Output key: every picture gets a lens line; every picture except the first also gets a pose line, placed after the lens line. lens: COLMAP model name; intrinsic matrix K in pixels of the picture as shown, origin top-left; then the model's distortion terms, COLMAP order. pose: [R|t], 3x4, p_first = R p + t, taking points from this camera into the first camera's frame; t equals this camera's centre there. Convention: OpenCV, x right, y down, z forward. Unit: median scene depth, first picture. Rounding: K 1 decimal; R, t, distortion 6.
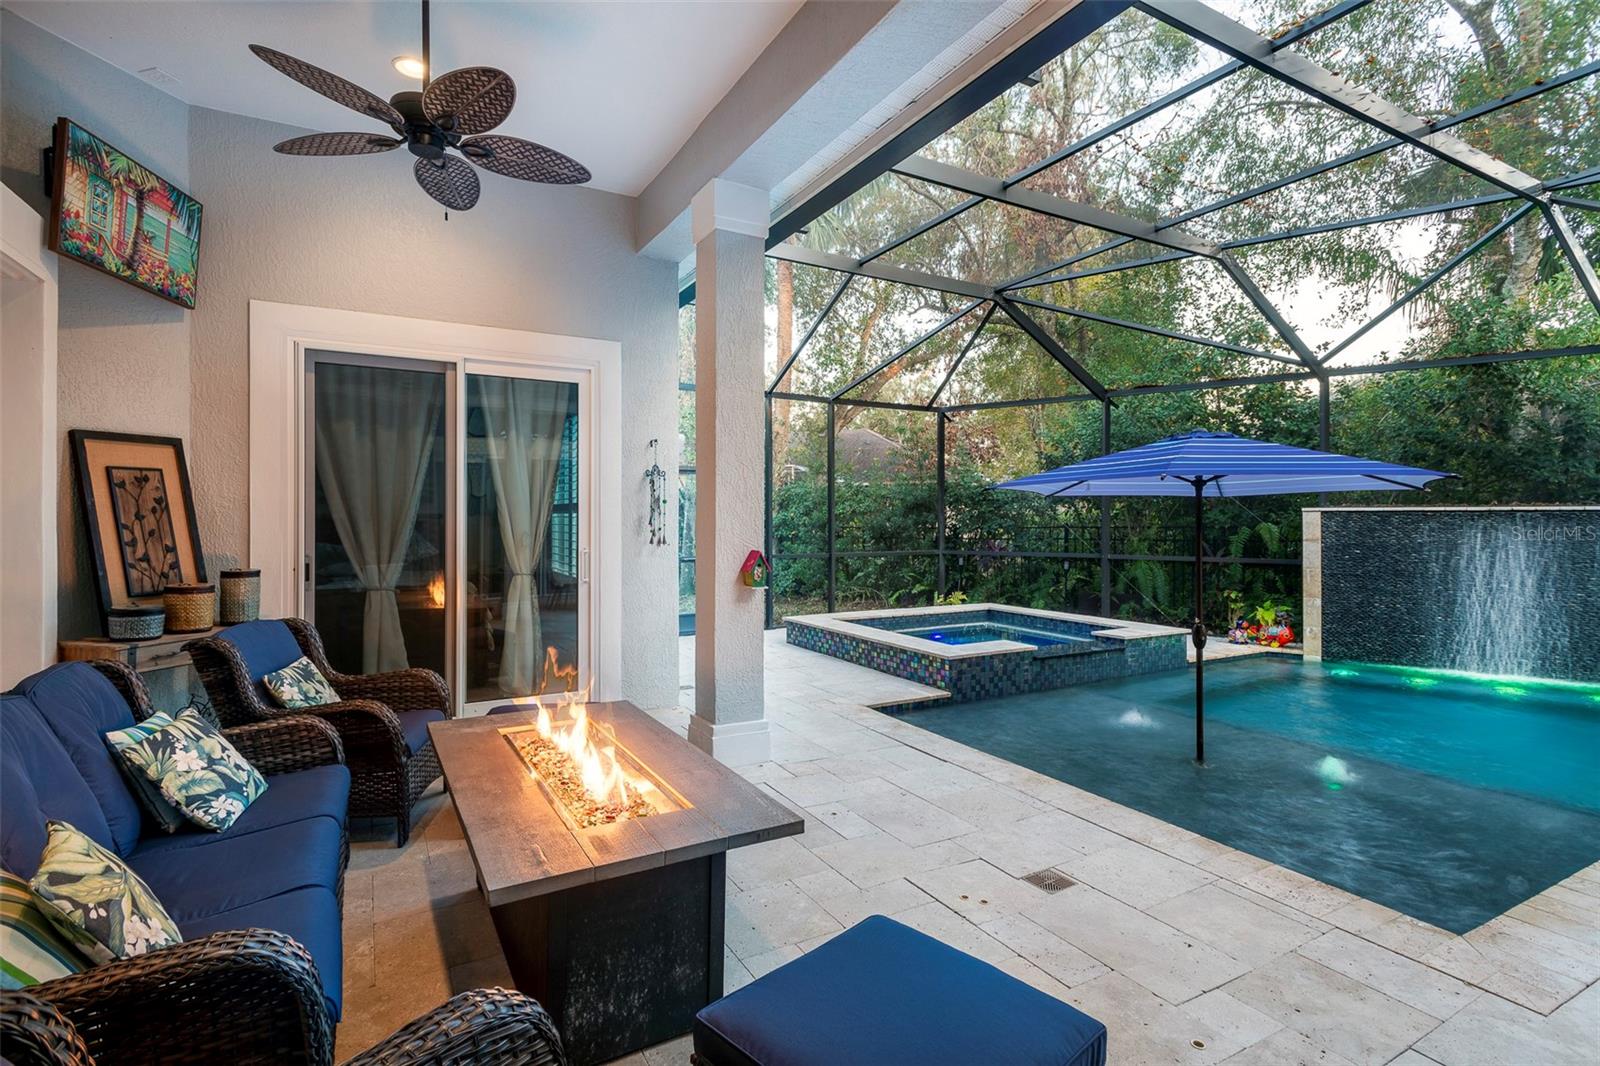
lens RADIAL K [[765.3, 0, 780.4], [0, 765.3, 524.8], [0, 0, 1]] dist [0.001055, 0.000135]
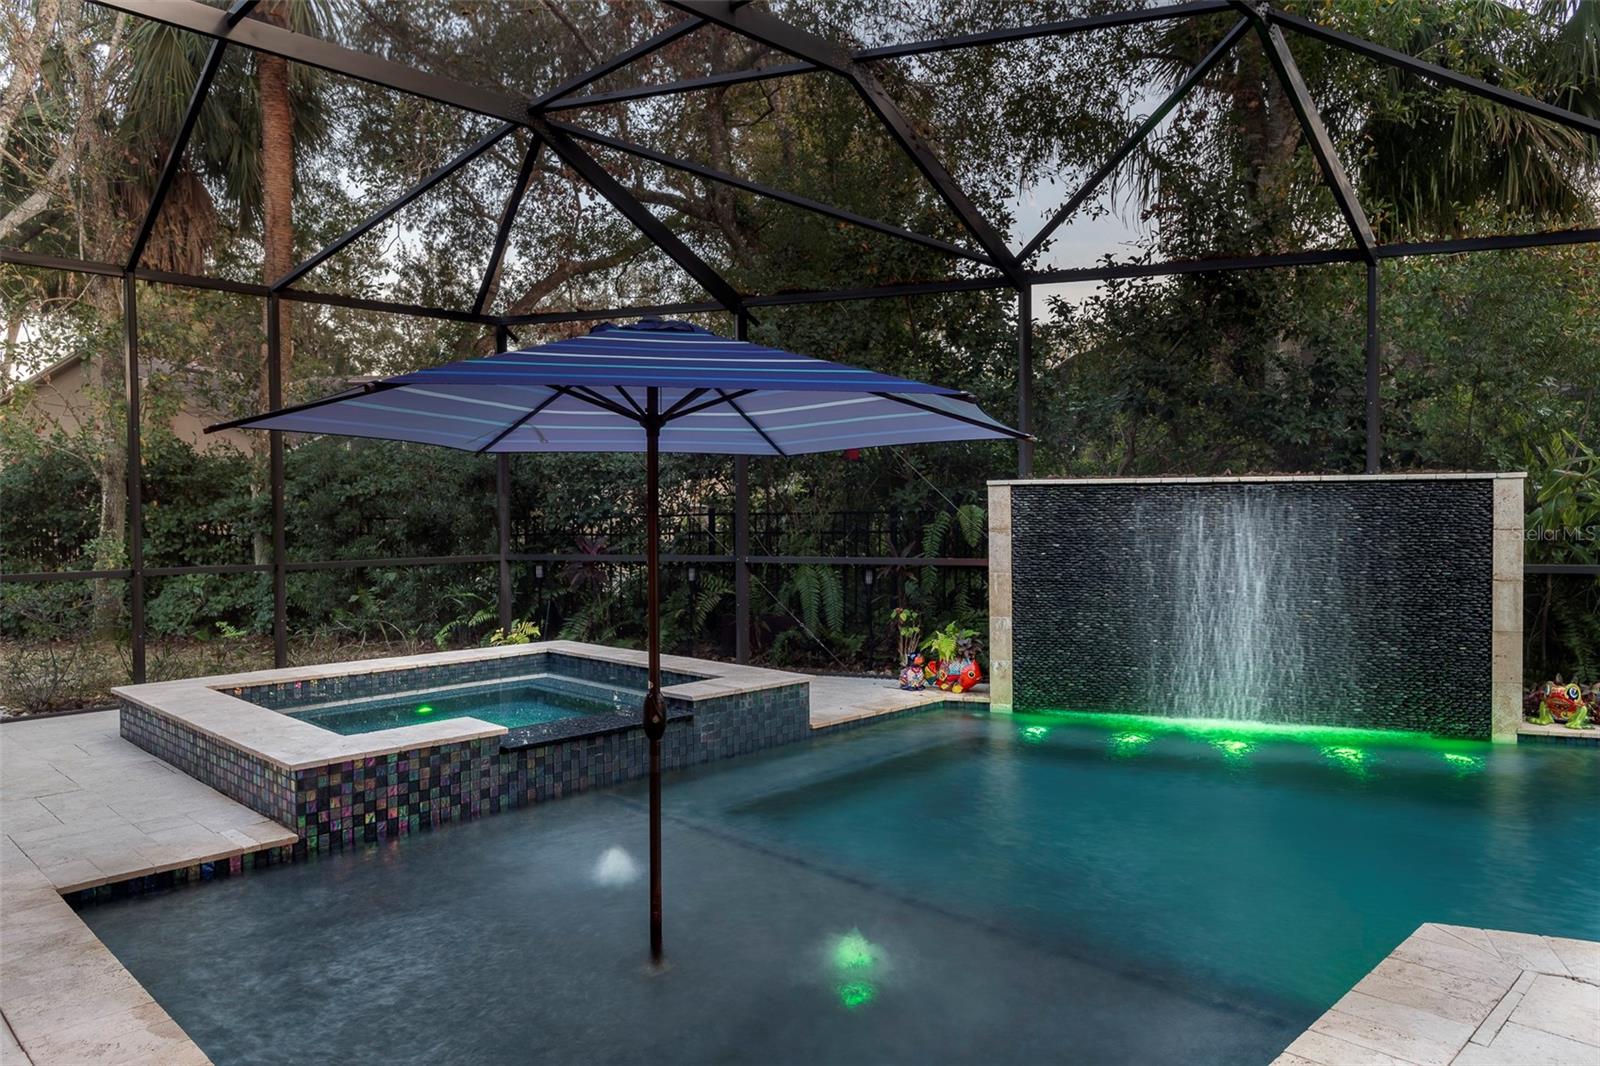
lens RADIAL K [[1079.0, 0, 800.0], [0, 1079.0, 533.0], [0, 0, 1]] dist [0.031144, -0.034726]
pose [[0.956934, -0.014689, 0.289935, 0.274125], [0.010102, 0.999799, 0.017310, 0.005740], [-0.290131, -0.013636, 0.956890, 0.168320]]
